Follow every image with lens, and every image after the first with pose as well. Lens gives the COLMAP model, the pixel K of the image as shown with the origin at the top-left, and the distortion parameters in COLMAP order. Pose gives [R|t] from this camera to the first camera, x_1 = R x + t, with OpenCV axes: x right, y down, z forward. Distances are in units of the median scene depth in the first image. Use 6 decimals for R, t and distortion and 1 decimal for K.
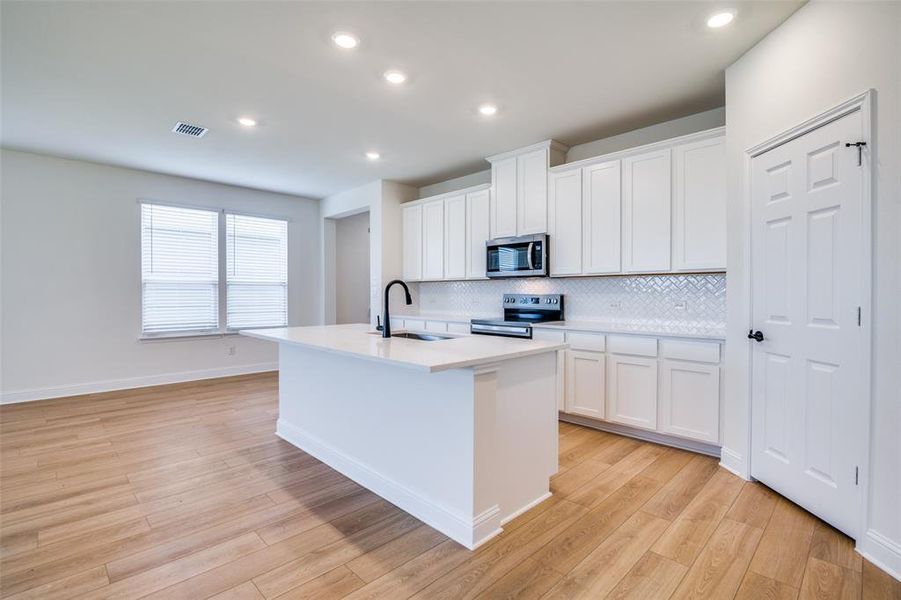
lens RADIAL K [[416.7, 0, 452.5], [0, 416.7, 297.7], [0, 0, 1]] dist [-0.017518, 0.000332]
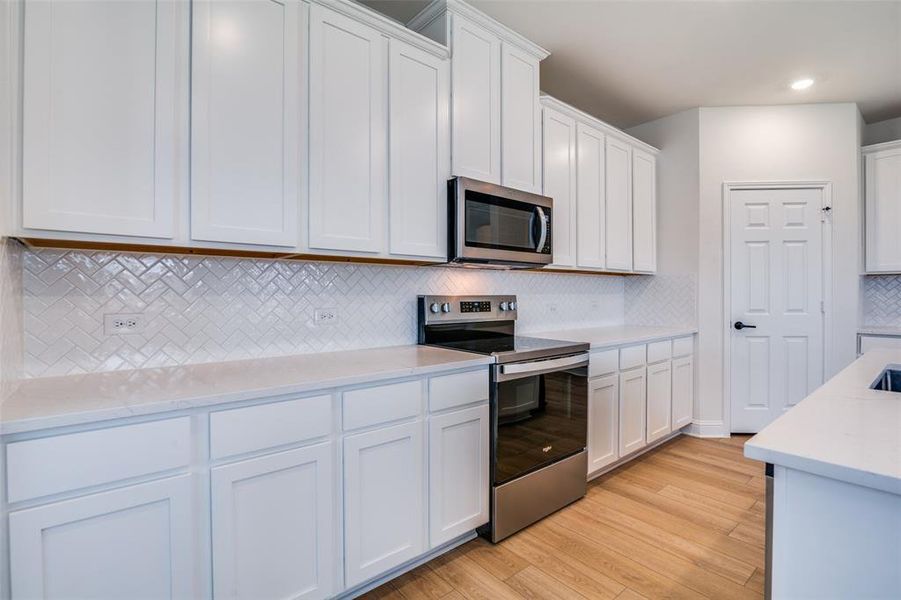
lens RADIAL K [[416.7, 0, 452.5], [0, 416.7, 297.7], [0, 0, 1]] dist [-0.017518, 0.000332]
pose [[0.091603, -0.011188, 0.995733, -0.422370], [0.010489, 0.999892, 0.010269, -0.012670], [-0.995740, 0.009504, 0.091710, 1.125006]]
